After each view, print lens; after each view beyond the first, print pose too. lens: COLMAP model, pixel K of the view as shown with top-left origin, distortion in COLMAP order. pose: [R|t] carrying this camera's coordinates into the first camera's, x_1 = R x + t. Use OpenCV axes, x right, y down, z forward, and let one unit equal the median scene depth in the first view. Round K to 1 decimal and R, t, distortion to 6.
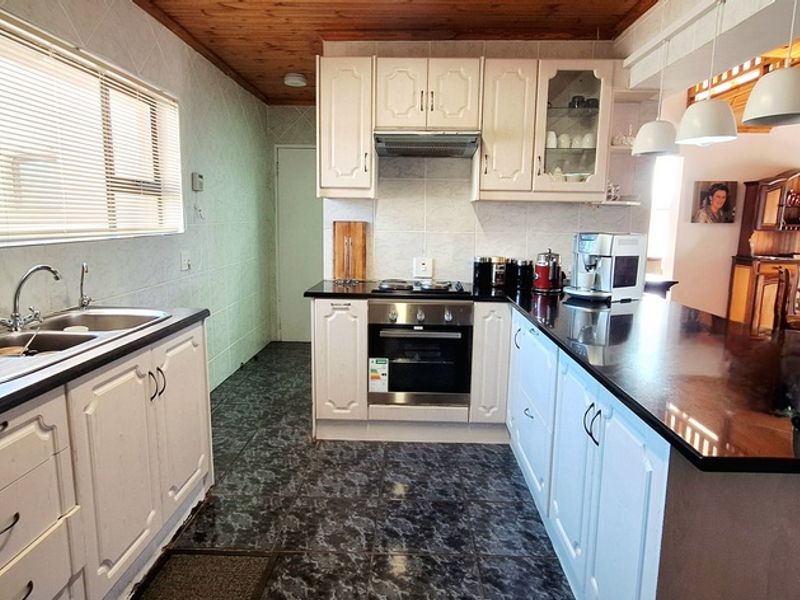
lens RADIAL K [[519.4, 0, 403.4], [0, 519.4, 299.0], [0, 0, 1]] dist [0.001301, 0.004992]
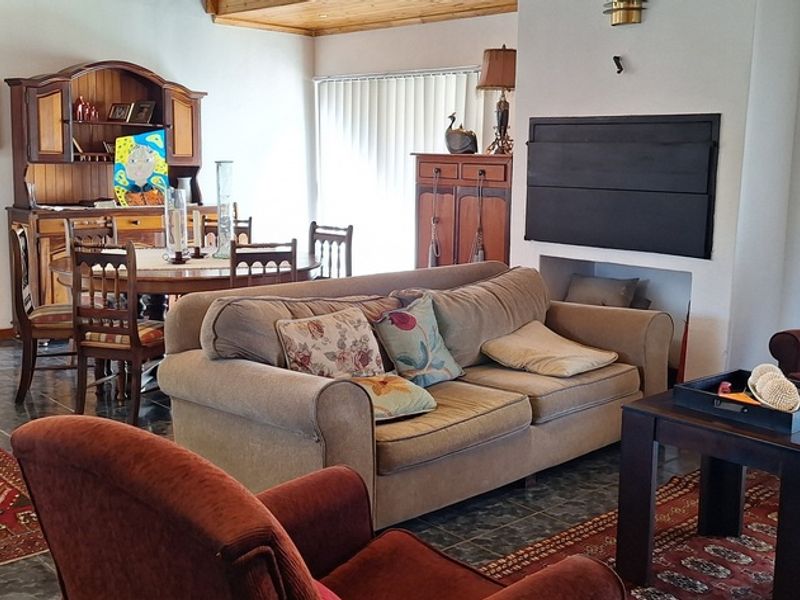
lens RADIAL K [[900.6, 0, 416.3], [0, 900.6, 278.7], [0, 0, 1]] dist [0.118310, 0.000000]
pose [[0.730039, -0.101248, 0.675864, 0.271484], [0.100802, 0.994101, 0.040039, 0.001427], [-0.675930, 0.038899, 0.735938, -0.056046]]
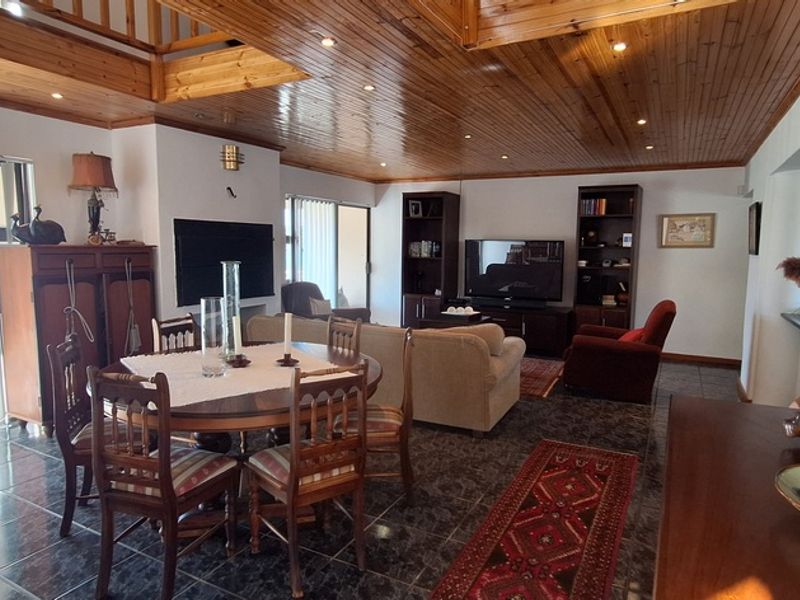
lens RADIAL K [[519.4, 0, 401.6], [0, 519.4, 299.1], [0, 0, 1]] dist [0.001301, 0.004992]
pose [[-0.884947, -0.076164, 0.459422, 0.371989], [0.046226, 0.967296, 0.249401, -0.167581], [-0.463393, 0.241944, -0.852485, 1.018862]]
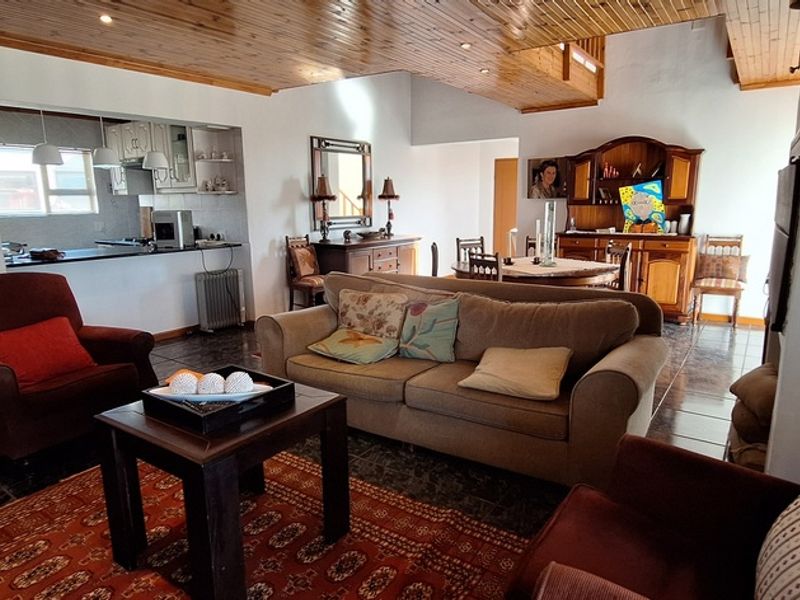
lens RADIAL K [[519.4, 0, 402.9], [0, 519.4, 298.9], [0, 0, 1]] dist [0.001301, 0.004992]
pose [[0.828443, 0.077373, -0.554703, 0.961160], [-0.059658, 0.996968, 0.049963, 0.019349], [0.556887, -0.008299, 0.830547, -0.024637]]
